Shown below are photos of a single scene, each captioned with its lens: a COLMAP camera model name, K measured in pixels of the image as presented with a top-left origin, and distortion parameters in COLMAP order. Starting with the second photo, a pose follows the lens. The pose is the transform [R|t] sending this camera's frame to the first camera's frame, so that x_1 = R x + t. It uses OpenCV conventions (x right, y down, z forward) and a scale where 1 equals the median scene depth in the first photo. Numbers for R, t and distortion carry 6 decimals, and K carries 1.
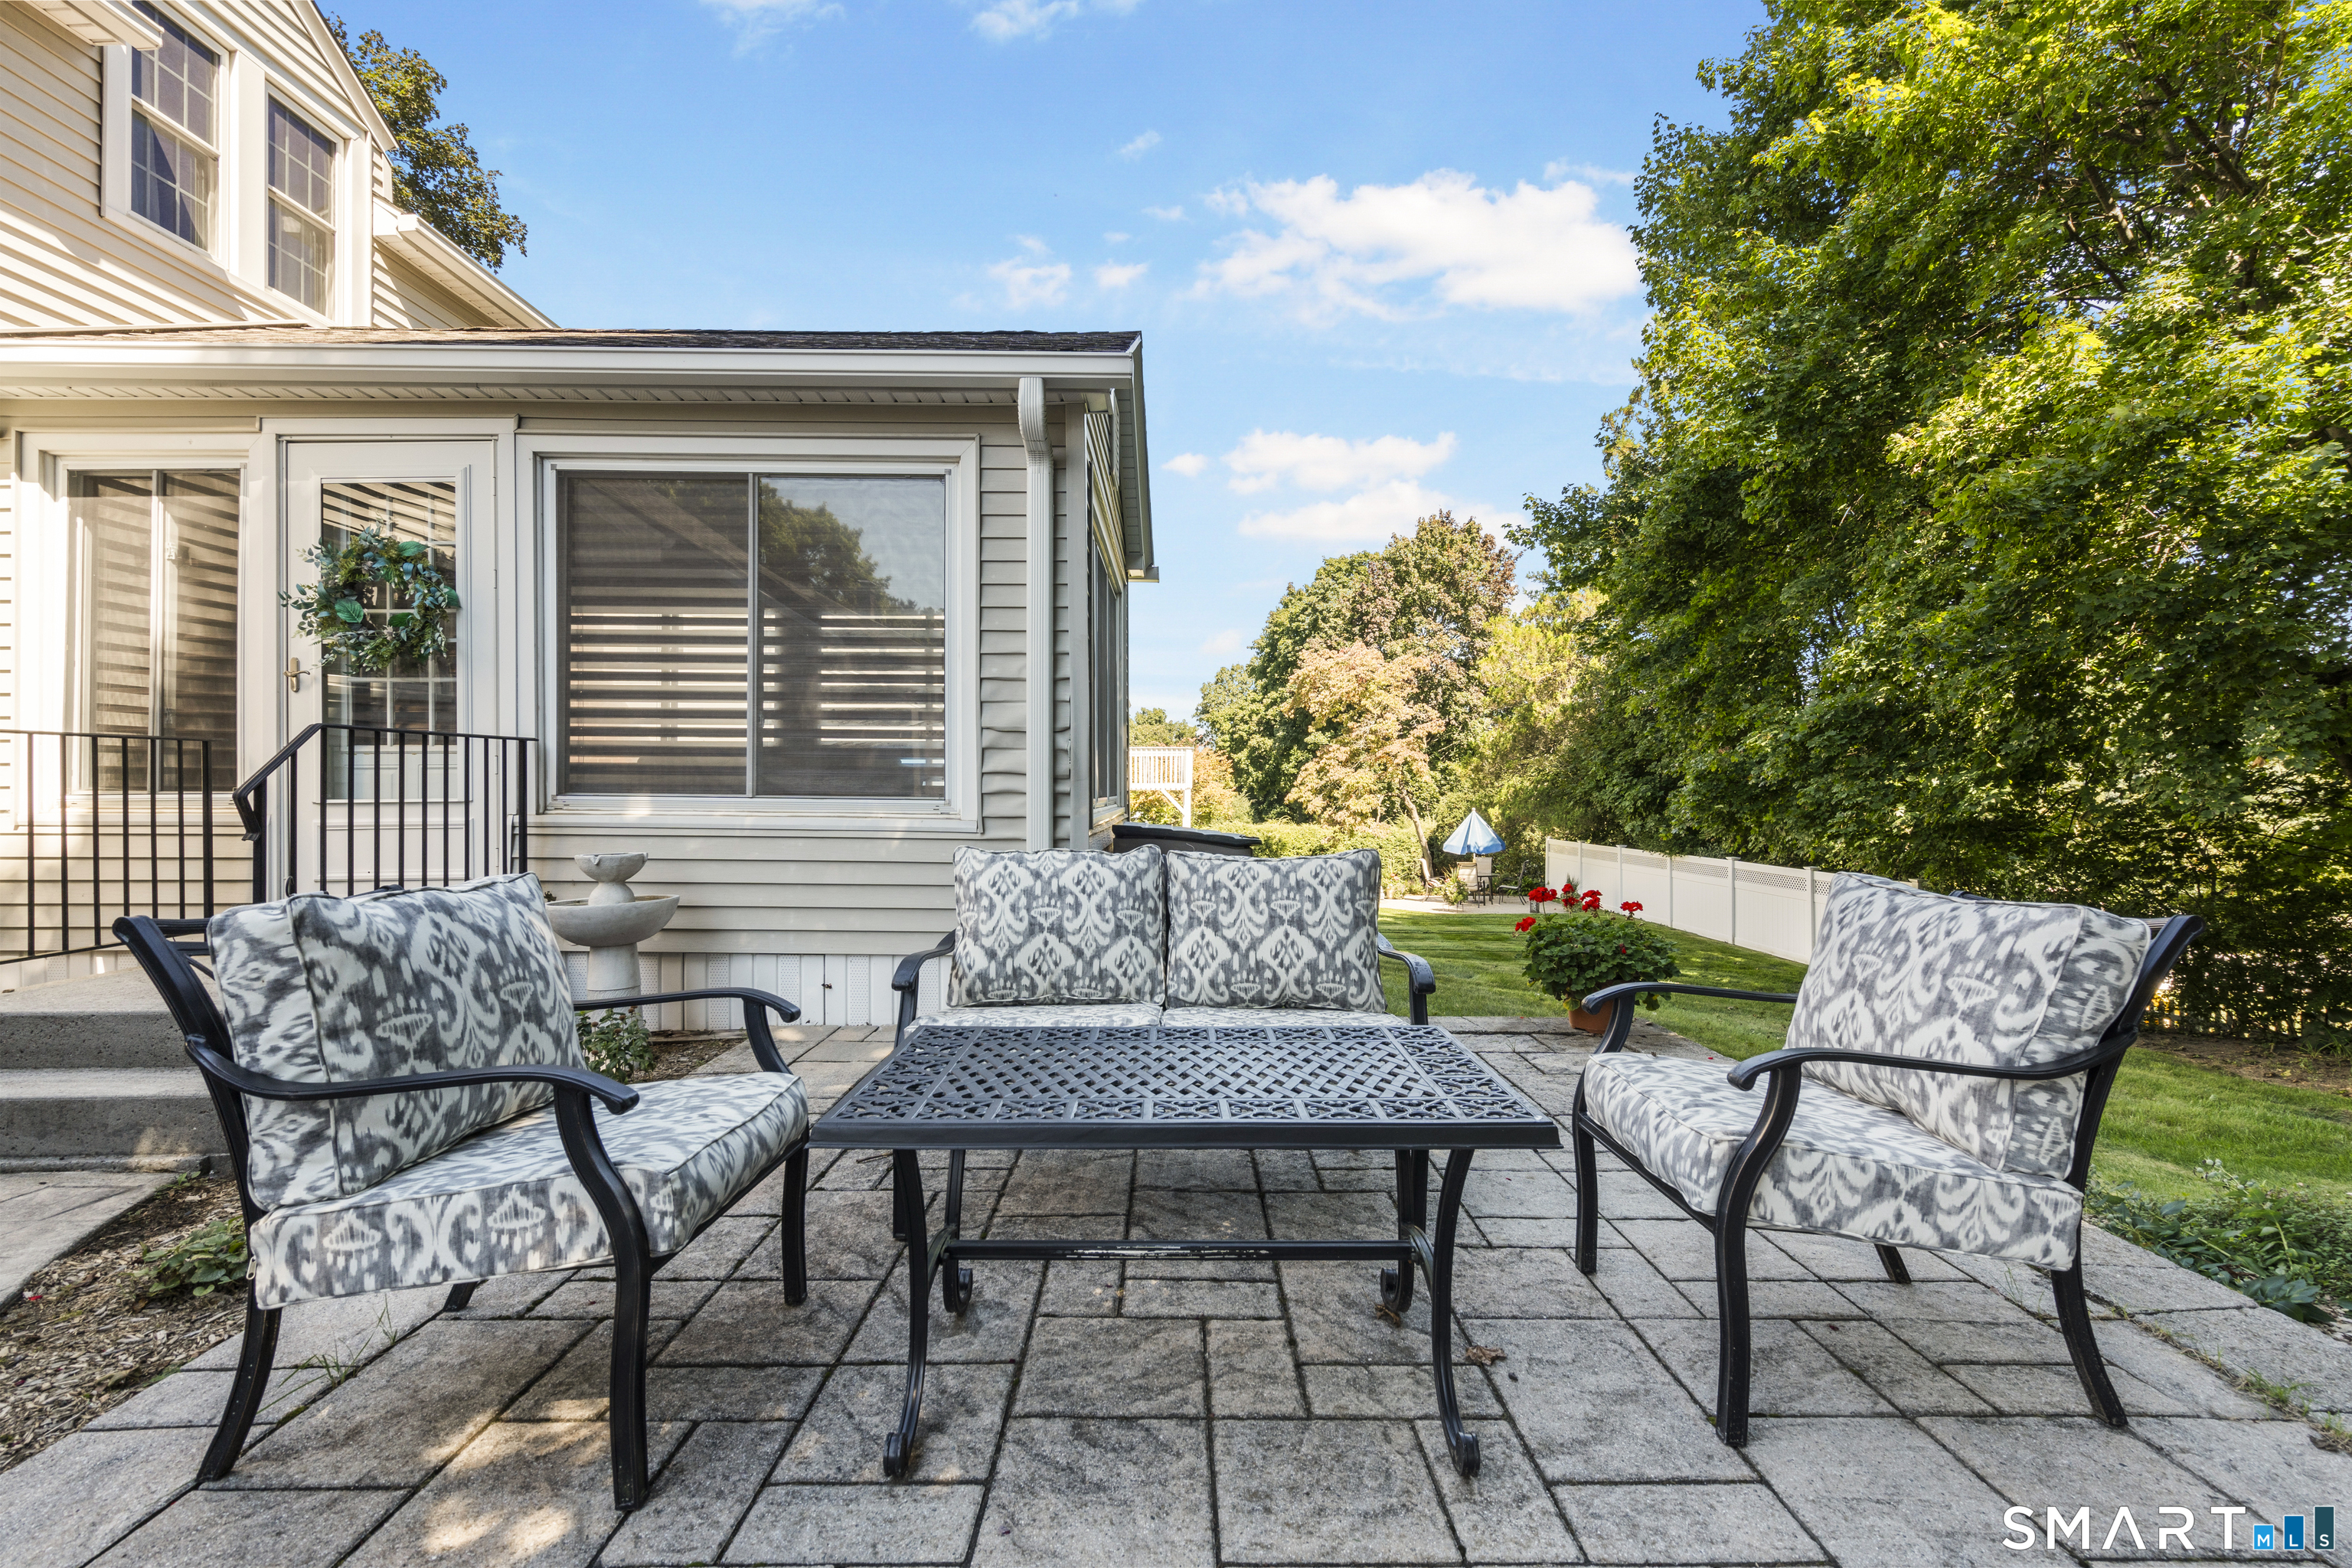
lens RADIAL K [[1065.0, 0, 1182.8], [0, 1065.0, 776.7], [0, 0, 1]] dist [-0.002161, 0.000320]
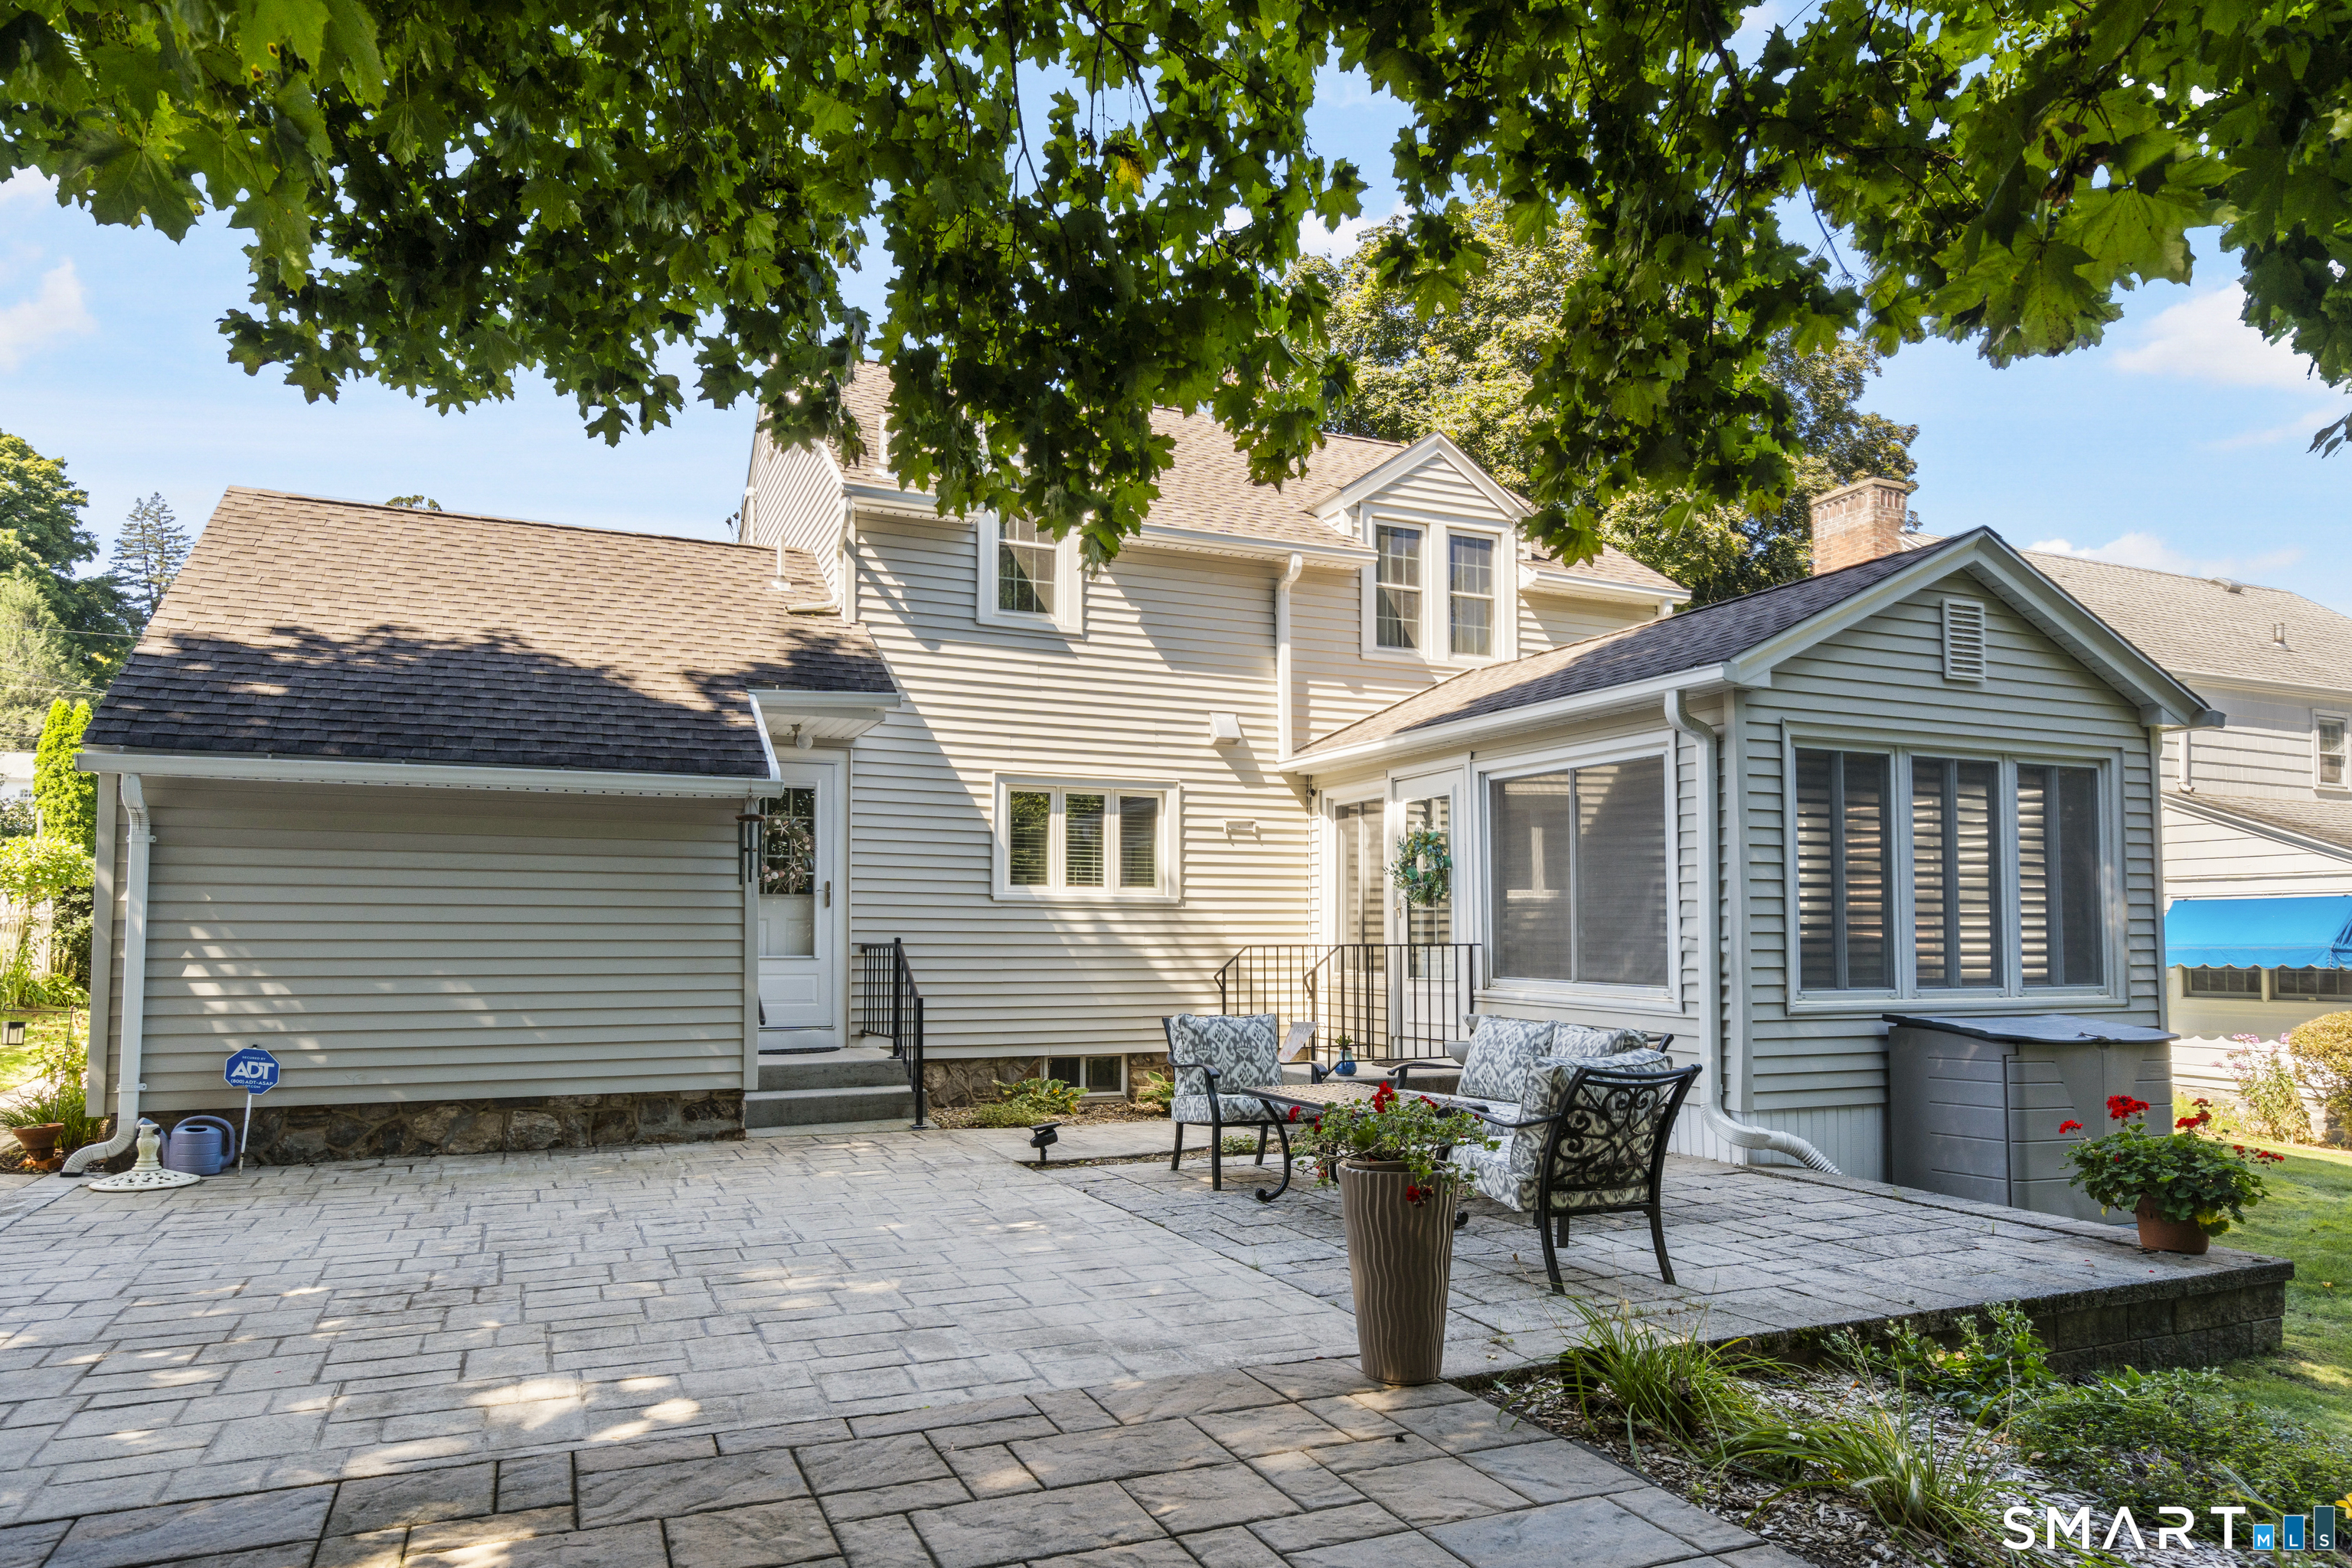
lens RADIAL K [[1432.9, 0, 1179.9], [0, 1432.9, 899.4], [0, 0, 1]] dist [0.001371, 0.001207]
pose [[0.389115, -0.028807, -0.920739, 1.246576], [0.010376, 0.999585, -0.026888, -0.046653], [0.921131, 0.000909, 0.389253, -0.289397]]
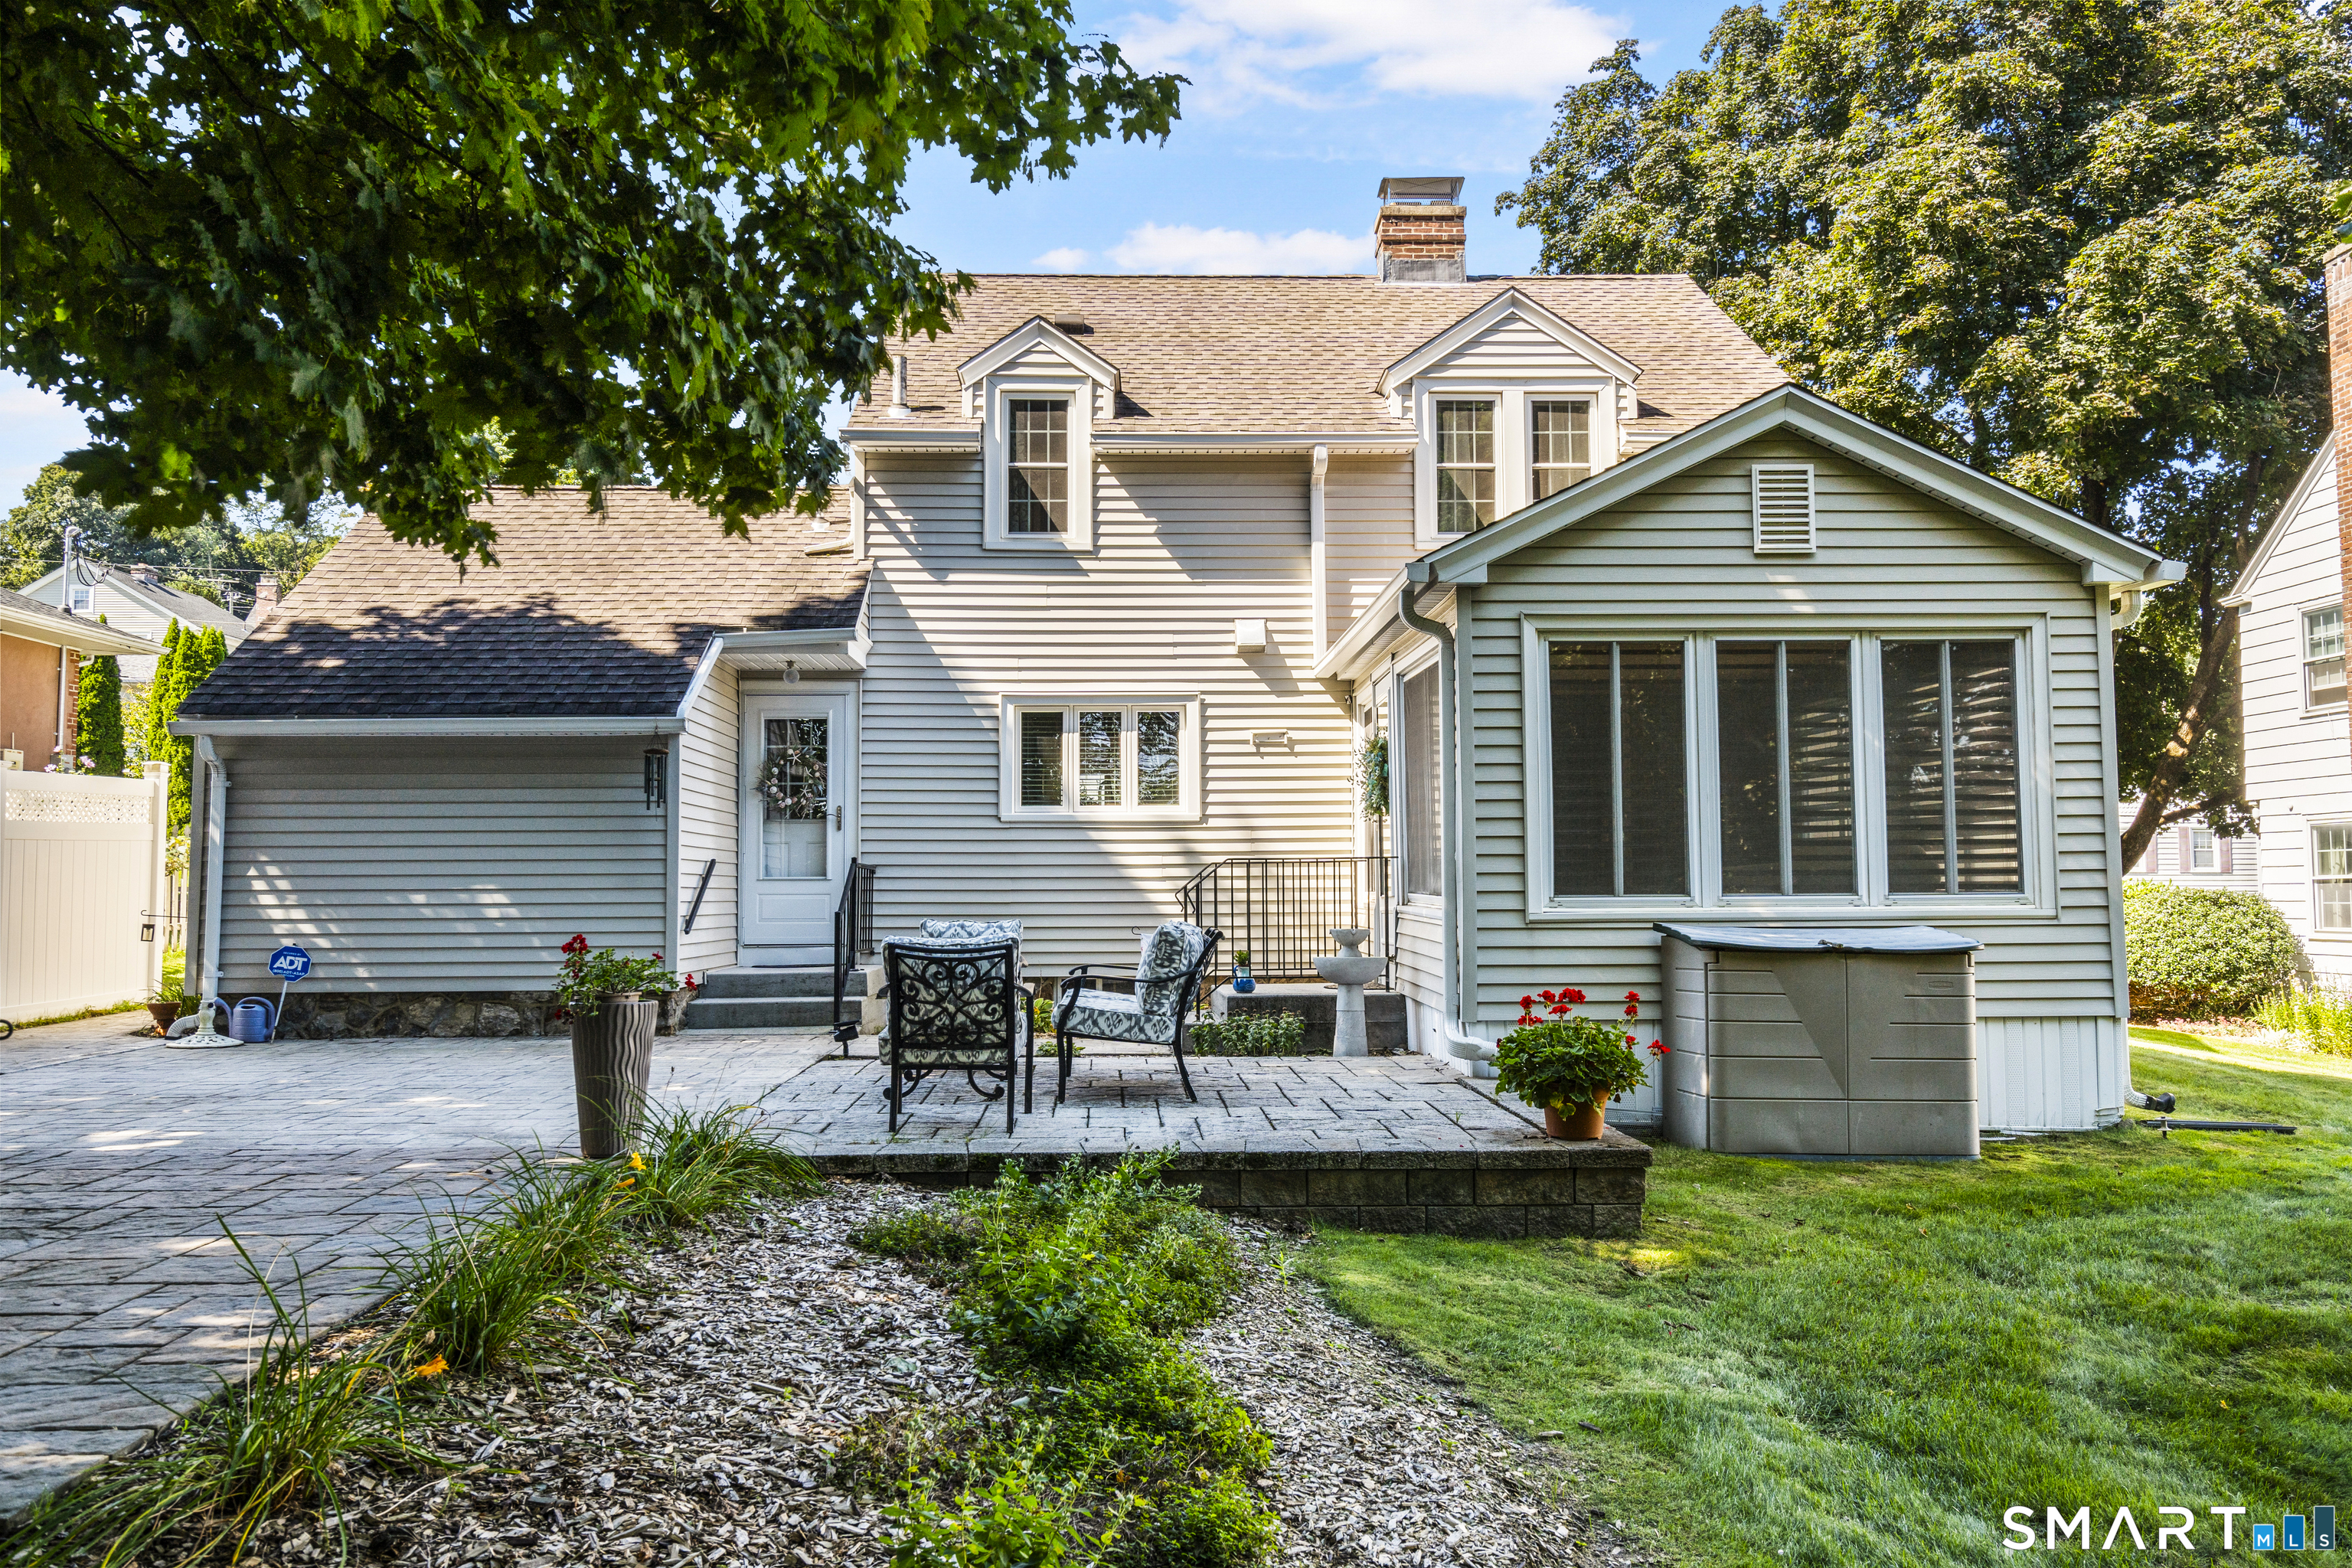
lens RADIAL K [[1822.1, 0, 1176.0], [0, 1822.1, 784.0], [0, 0, 1]] dist [-0.006491, -0.001773]
pose [[0.024920, -0.057733, -0.998021, 1.999711], [0.017968, 0.998196, -0.057295, 0.006140], [0.999528, -0.016505, 0.025912, 0.577354]]
